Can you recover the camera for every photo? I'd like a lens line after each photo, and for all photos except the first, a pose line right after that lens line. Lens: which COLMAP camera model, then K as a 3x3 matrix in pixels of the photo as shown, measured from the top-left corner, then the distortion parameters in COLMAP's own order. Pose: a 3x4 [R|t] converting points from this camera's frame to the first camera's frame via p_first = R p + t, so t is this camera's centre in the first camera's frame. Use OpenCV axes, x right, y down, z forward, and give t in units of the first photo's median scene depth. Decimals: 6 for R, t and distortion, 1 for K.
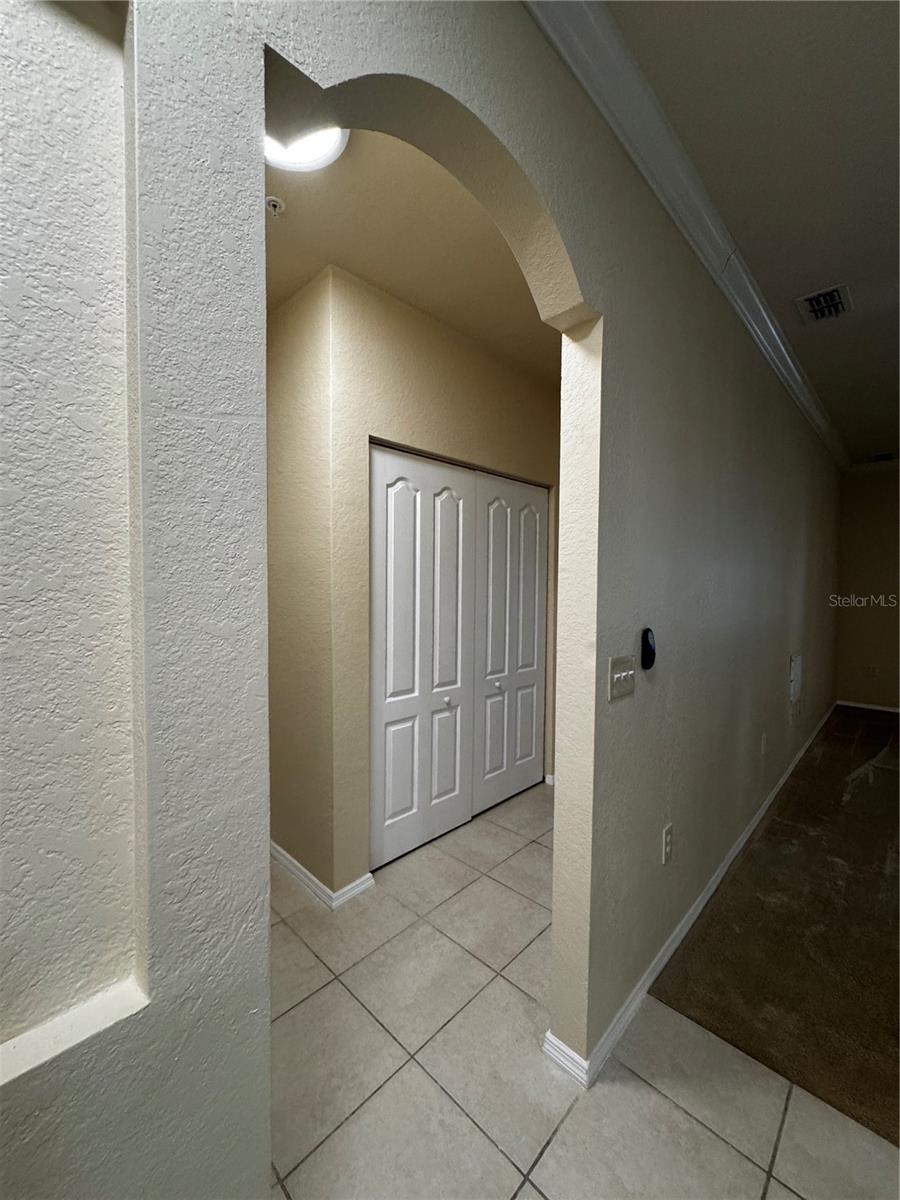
lens RADIAL K [[471.9, 0, 452.5], [0, 471.9, 596.7], [0, 0, 1]] dist [-0.000585, -0.000067]
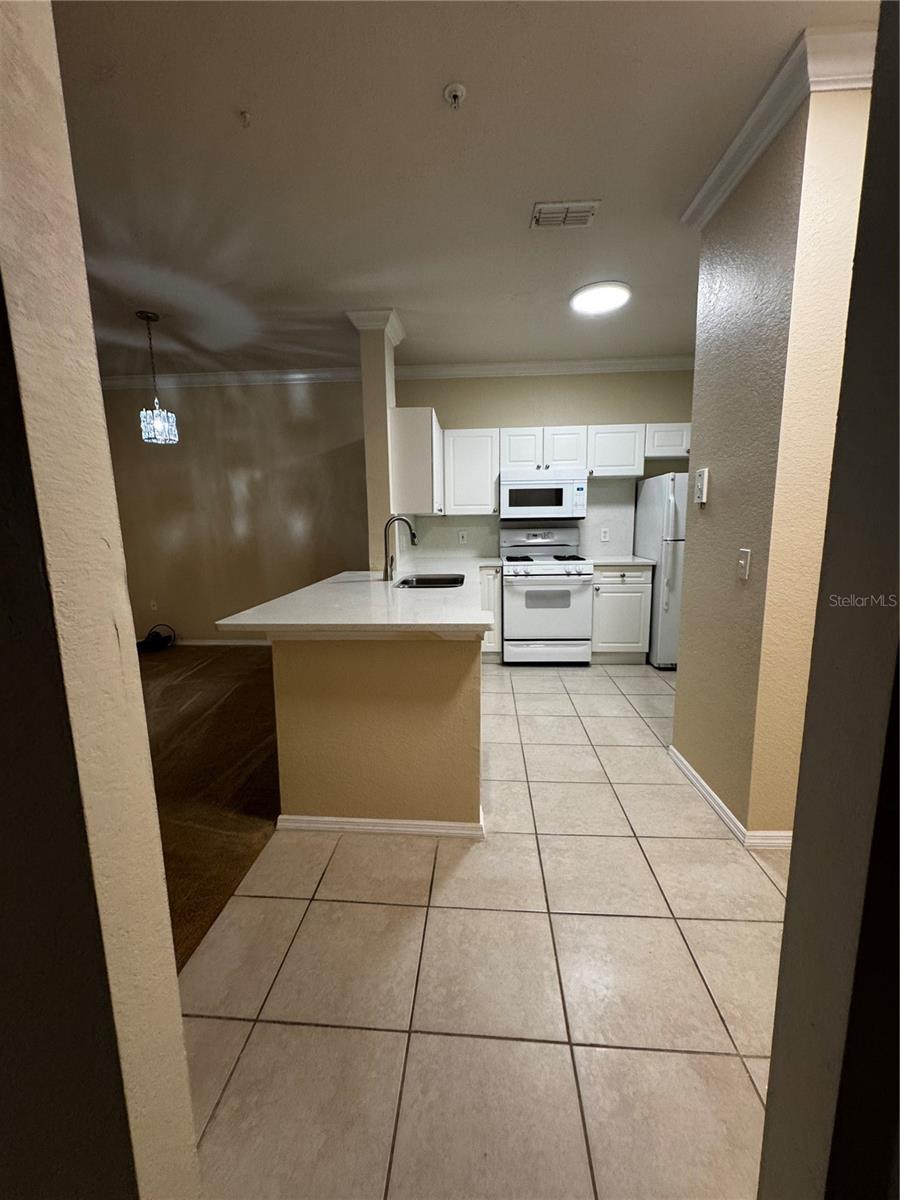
lens RADIAL K [[475.8, 0, 450.5], [0, 475.8, 596.2], [0, 0, 1]] dist [-0.000556, 0.000395]
pose [[-0.640374, -0.114683, 0.759453, -0.175695], [0.041082, 0.982260, 0.182969, 0.025691], [-0.766964, 0.148368, -0.624302, 0.583818]]
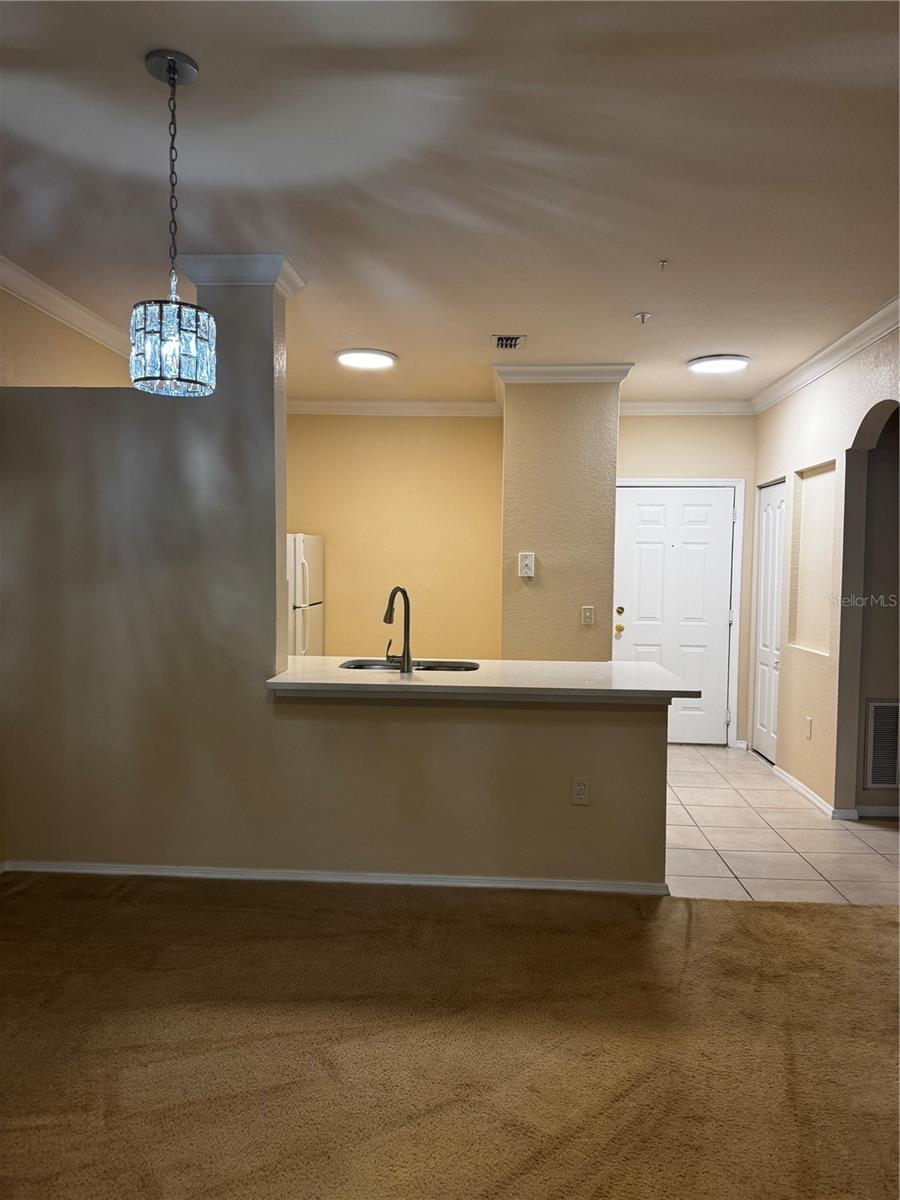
lens RADIAL K [[841.3, 0, 456.3], [0, 841.3, 604.6], [0, 0, 1]] dist [0.100653, -0.161003]
pose [[-0.759678, 0.021183, -0.649955, 1.987612], [-0.036790, 0.996469, 0.075478, -0.057431], [0.649258, 0.081251, -0.756216, 1.250510]]
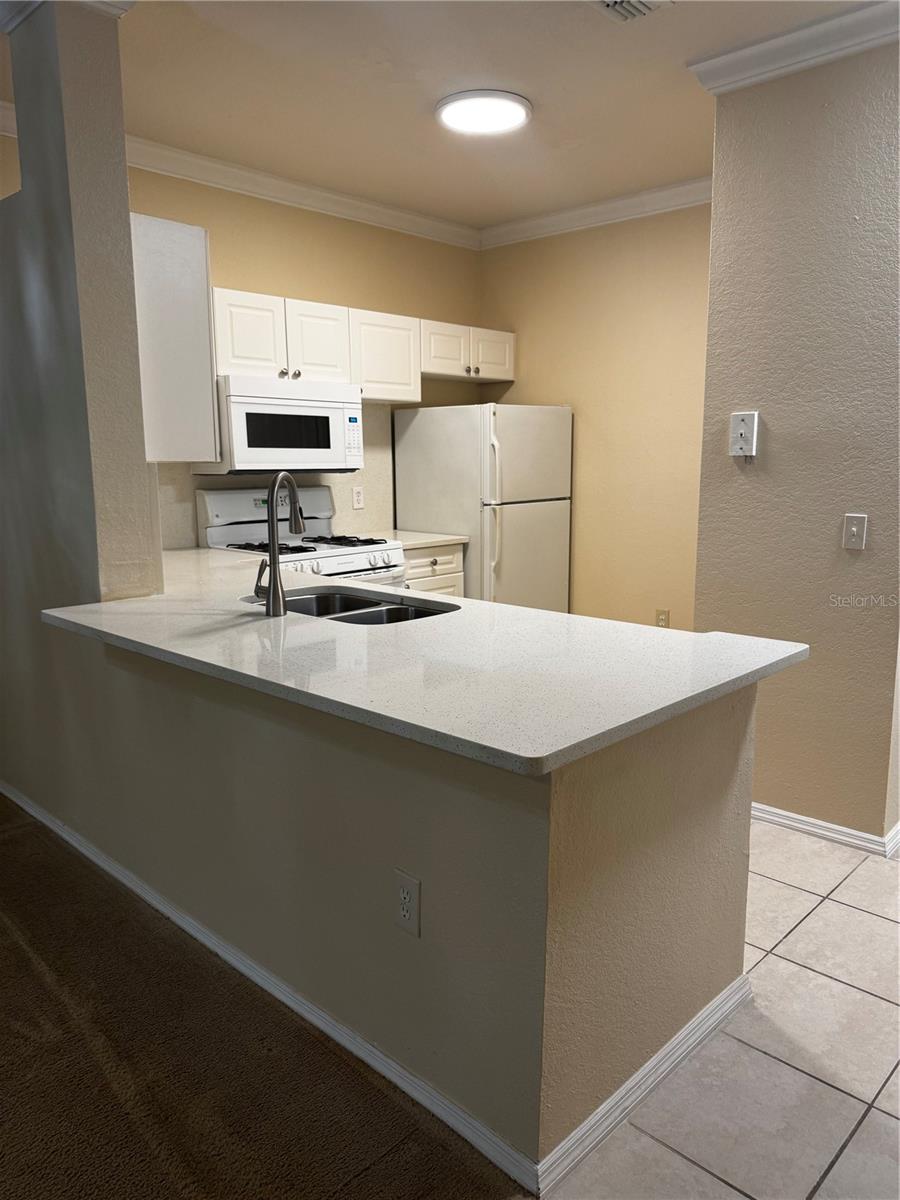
lens RADIAL K [[841.3, 0, 456.3], [0, 841.3, 604.6], [0, 0, 1]] dist [0.100653, -0.161003]
pose [[-0.999999, 0.001408, 0.000605, 0.716295], [0.001503, 0.977683, 0.210082, -0.016374], [-0.000296, 0.210083, -0.977684, 0.915773]]
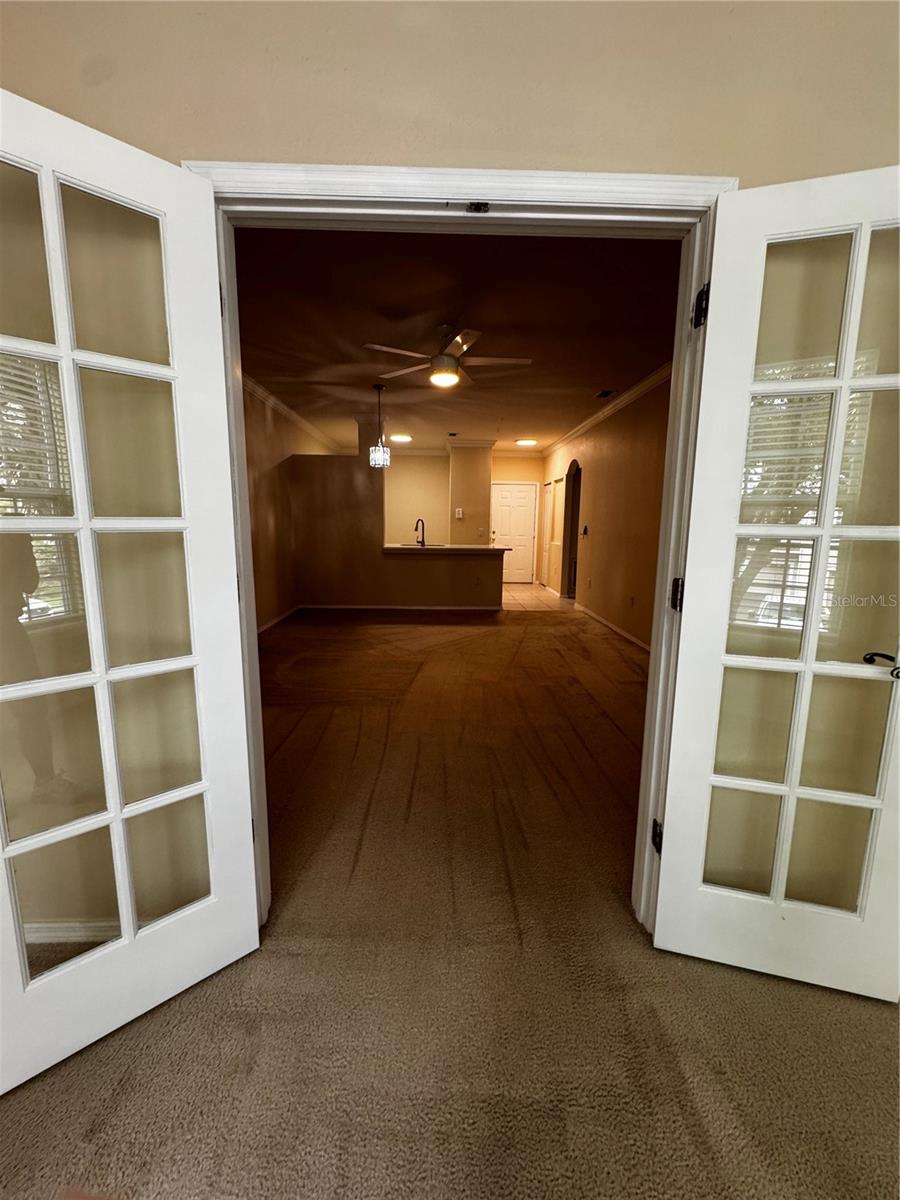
lens RADIAL K [[477.0, 0, 450.4], [0, 477.0, 596.7], [0, 0, 1]] dist [-0.001774, 0.000225]
pose [[-0.702019, 0.099099, -0.705230, 3.039917], [-0.037862, 0.983677, 0.175917, -0.012109], [0.711151, 0.150199, -0.686807, 2.189806]]
